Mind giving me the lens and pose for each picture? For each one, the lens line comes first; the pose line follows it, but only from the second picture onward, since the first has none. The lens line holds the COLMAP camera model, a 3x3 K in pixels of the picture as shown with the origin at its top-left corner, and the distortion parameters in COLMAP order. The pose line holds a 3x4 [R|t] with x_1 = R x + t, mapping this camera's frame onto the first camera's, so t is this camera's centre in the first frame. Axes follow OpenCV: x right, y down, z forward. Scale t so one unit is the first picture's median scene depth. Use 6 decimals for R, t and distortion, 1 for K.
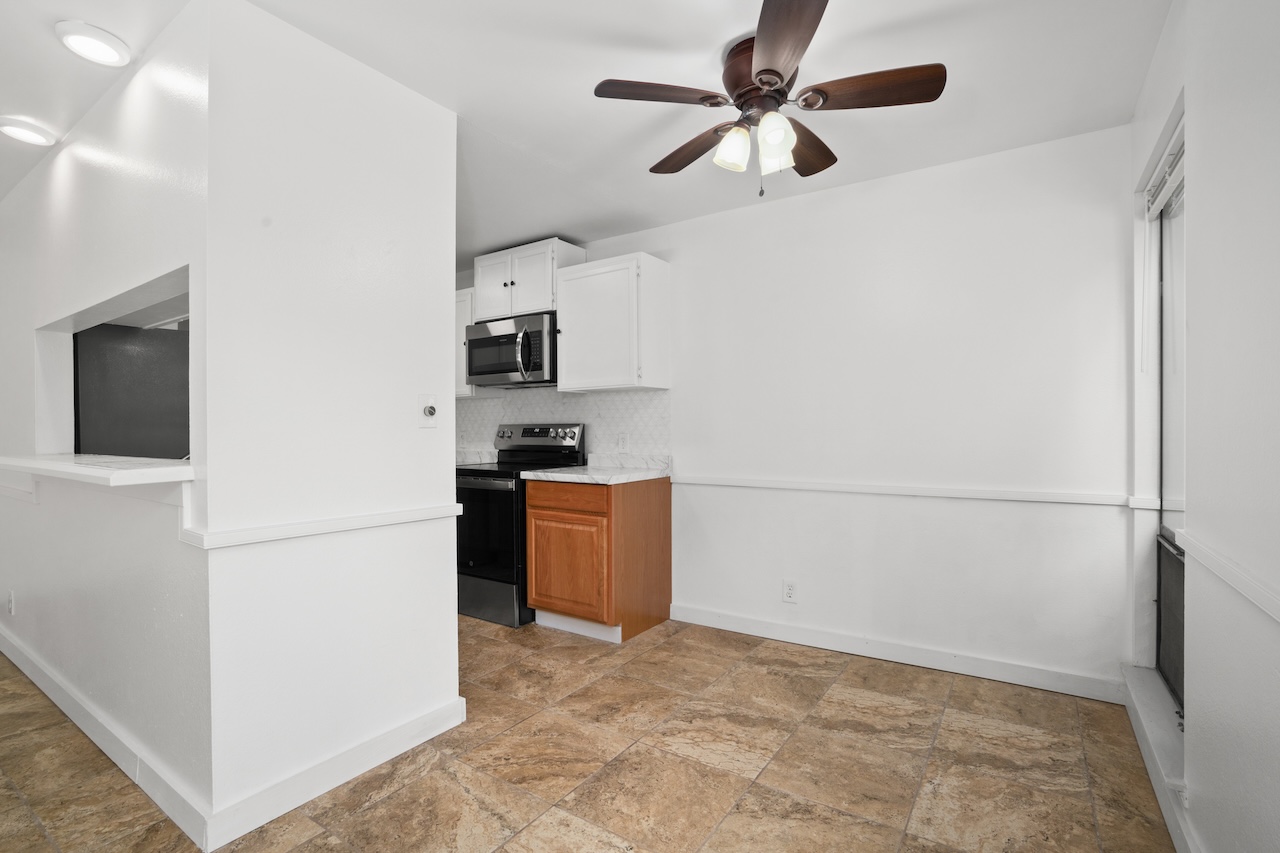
lens RADIAL K [[608.3, 0, 634.7], [0, 608.3, 424.0], [0, 0, 1]] dist [-0.046706, 0.020753]
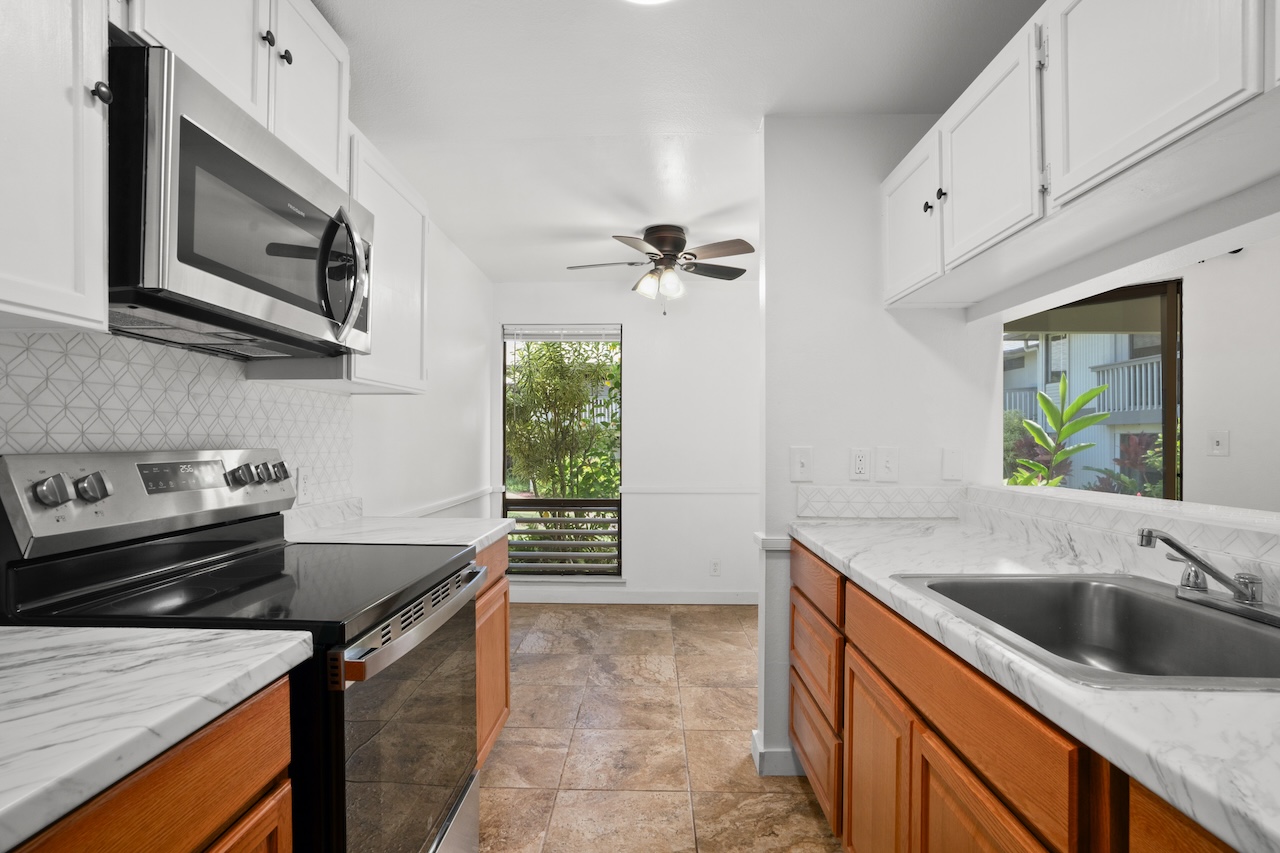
lens RADIAL K [[608.3, 0, 638.4], [0, 608.3, 433.5], [0, 0, 1]] dist [-0.046706, 0.020753]
pose [[-0.539257, 0.016091, 0.841987, -1.011009], [-0.001916, 0.999791, -0.020334, -0.005062], [-0.842139, -0.012578, -0.539114, 1.685586]]
